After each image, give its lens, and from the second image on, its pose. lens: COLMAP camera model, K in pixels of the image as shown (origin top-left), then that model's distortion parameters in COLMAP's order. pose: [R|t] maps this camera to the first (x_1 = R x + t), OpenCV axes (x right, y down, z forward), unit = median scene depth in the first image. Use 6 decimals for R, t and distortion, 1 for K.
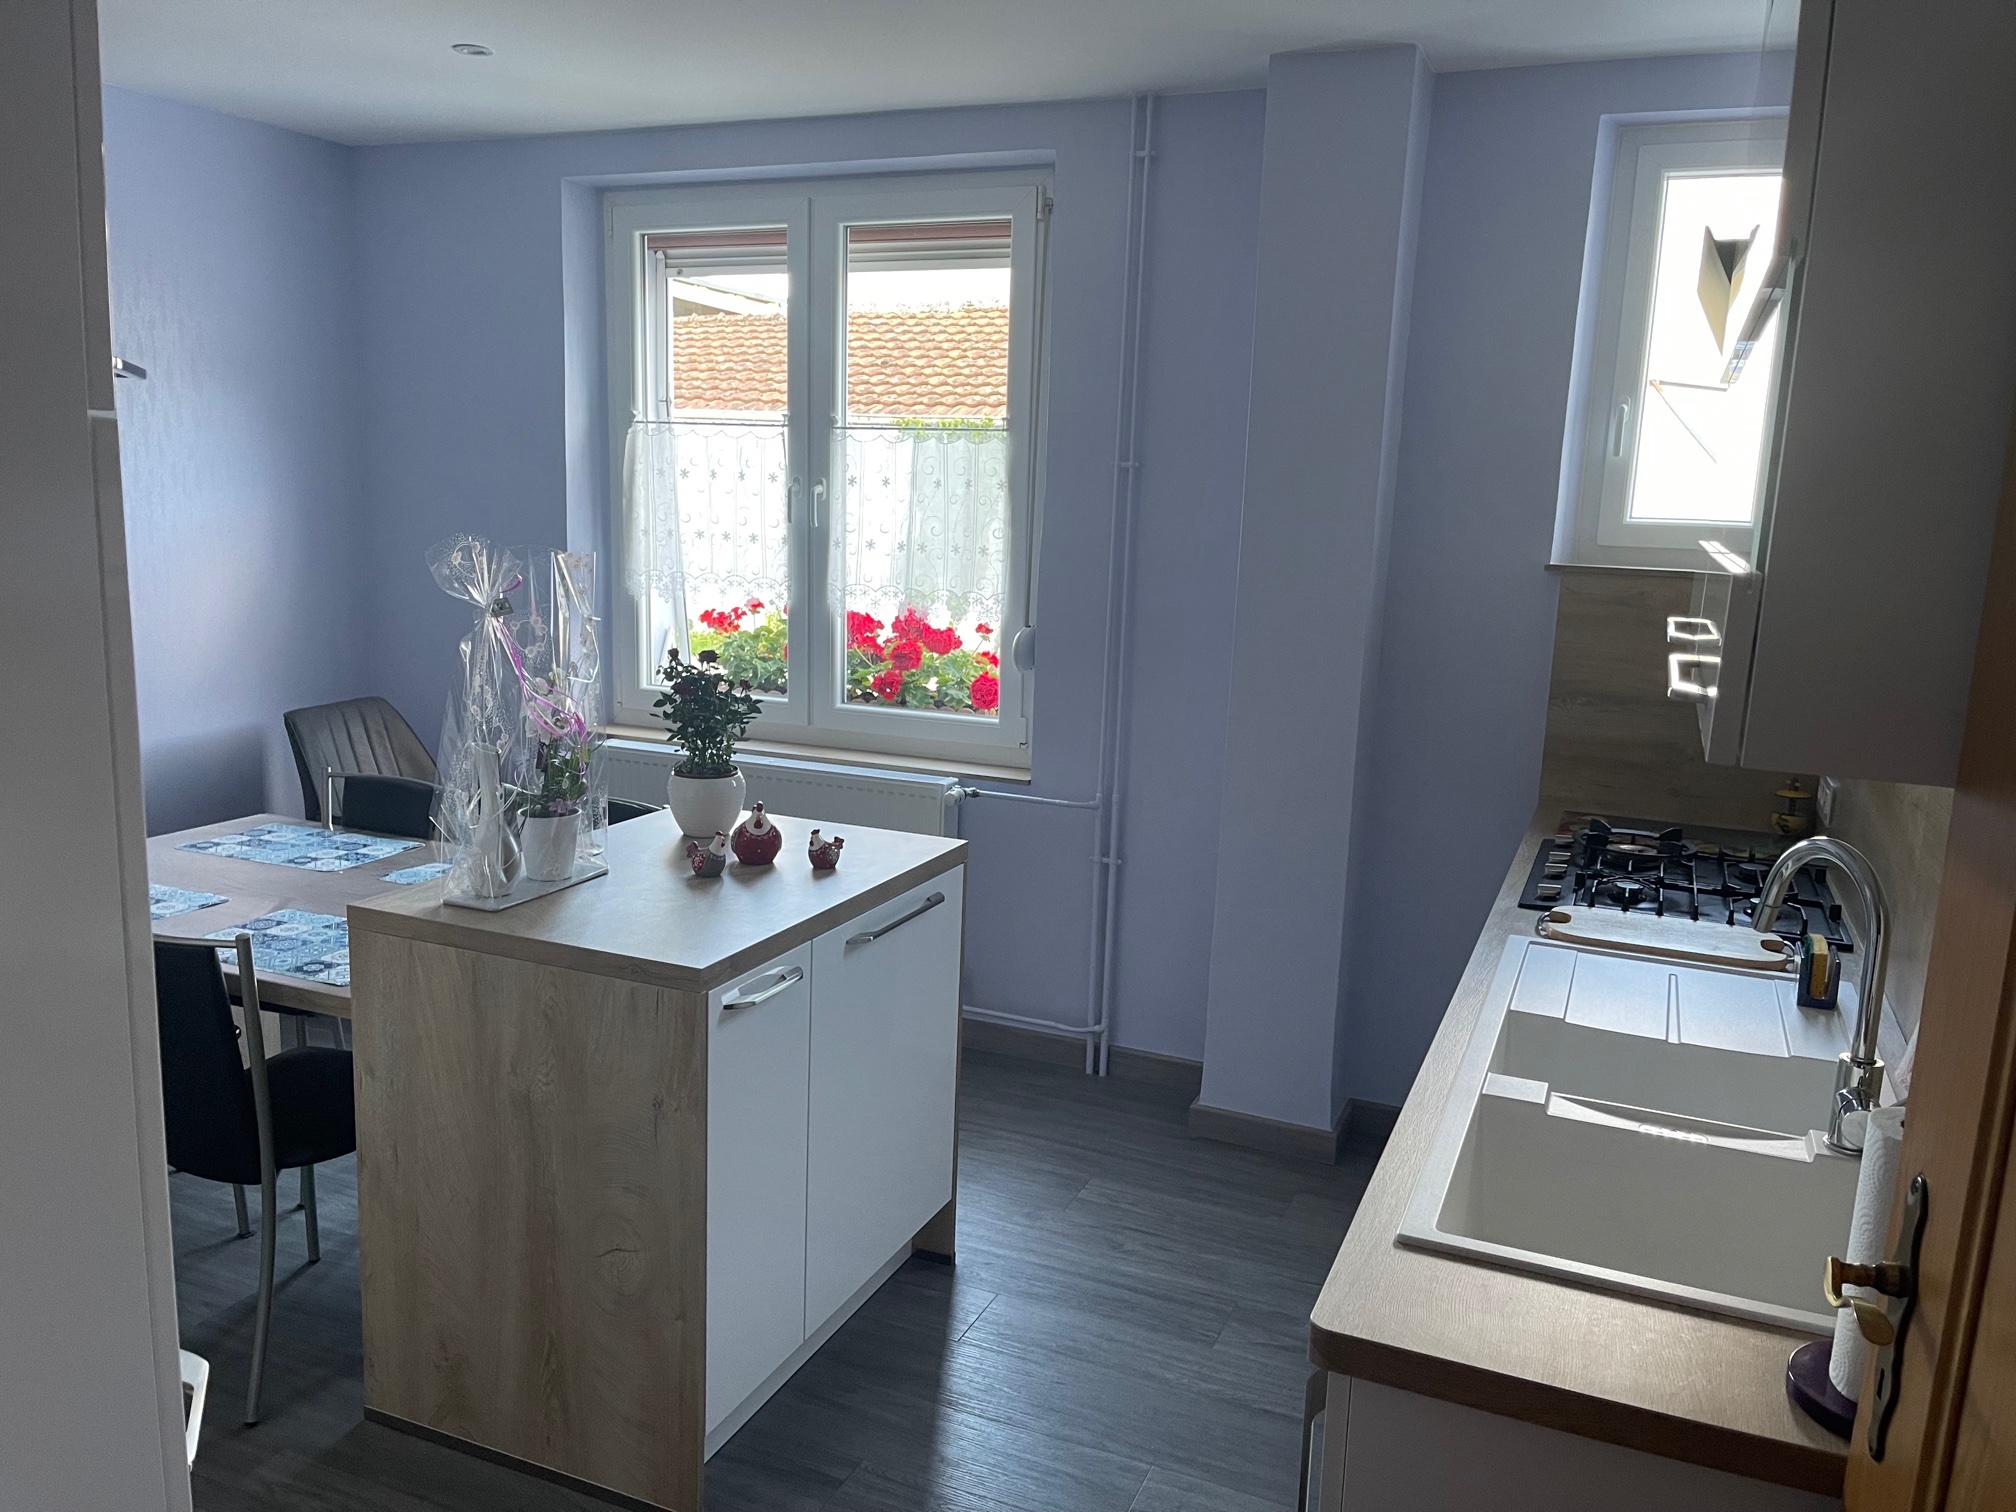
lens RADIAL K [[1518.2, 0, 1009.1], [0, 1518.2, 757.4], [0, 0, 1]] dist [0.064472, -0.093697]
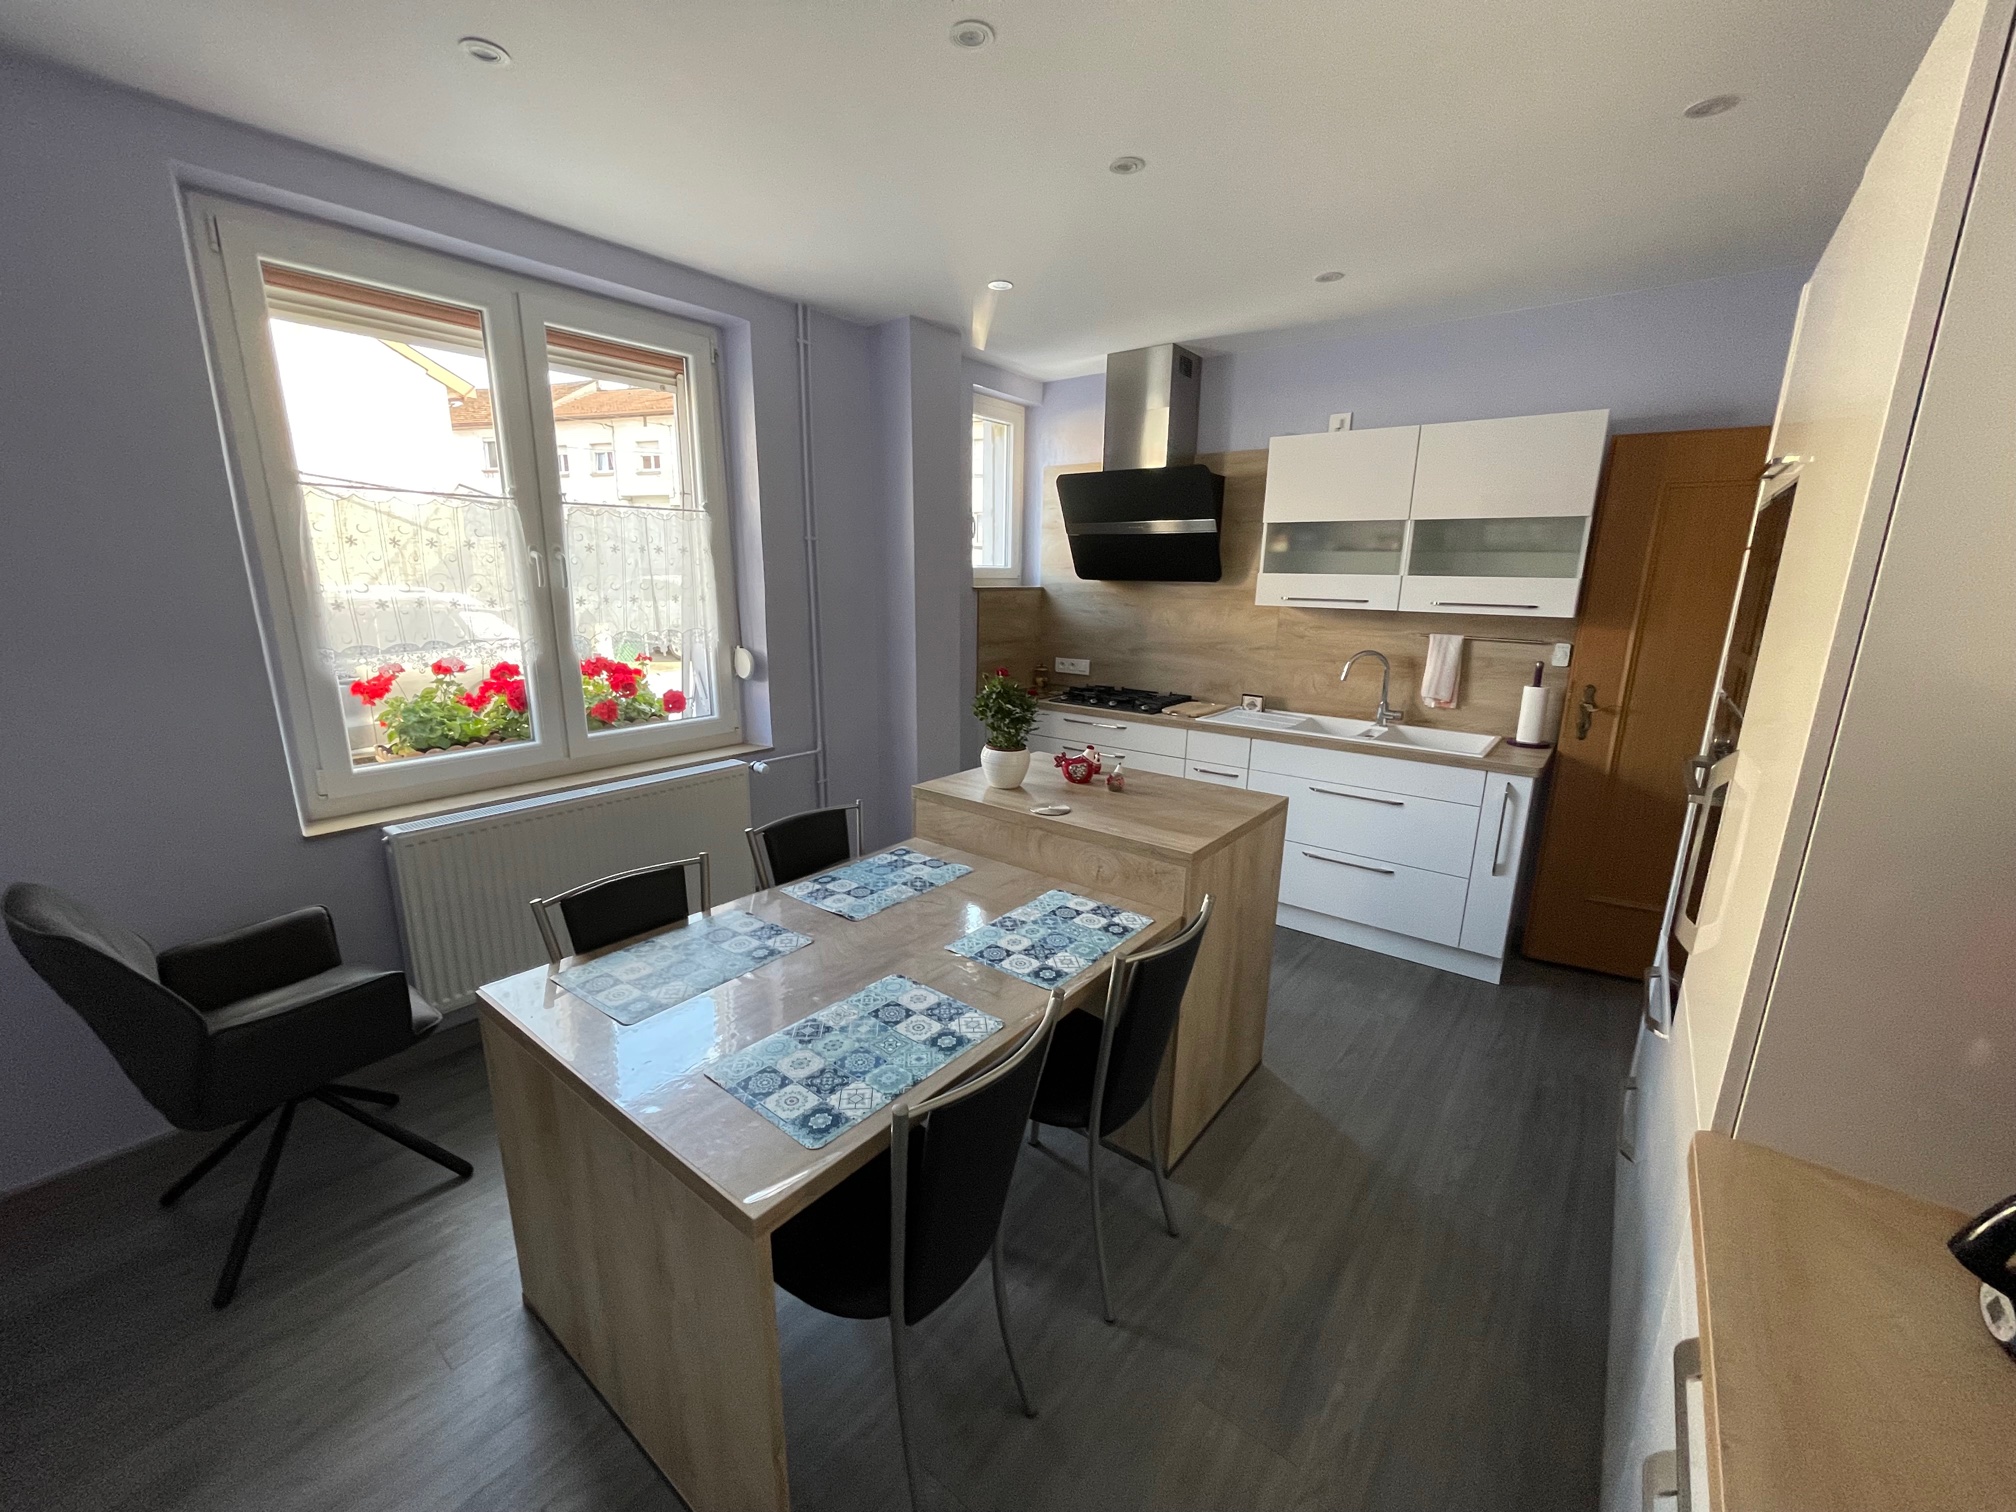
lens RADIAL K [[804.7, 0, 993.7], [0, 804.7, 764.1], [0, 0, 1]] dist [-0.004100, -0.001733]
pose [[0.270483, -0.256318, 0.927976, -0.952956], [0.163390, 0.962145, 0.218131, -0.151321], [-0.948758, 0.092621, 0.302124, 0.756453]]
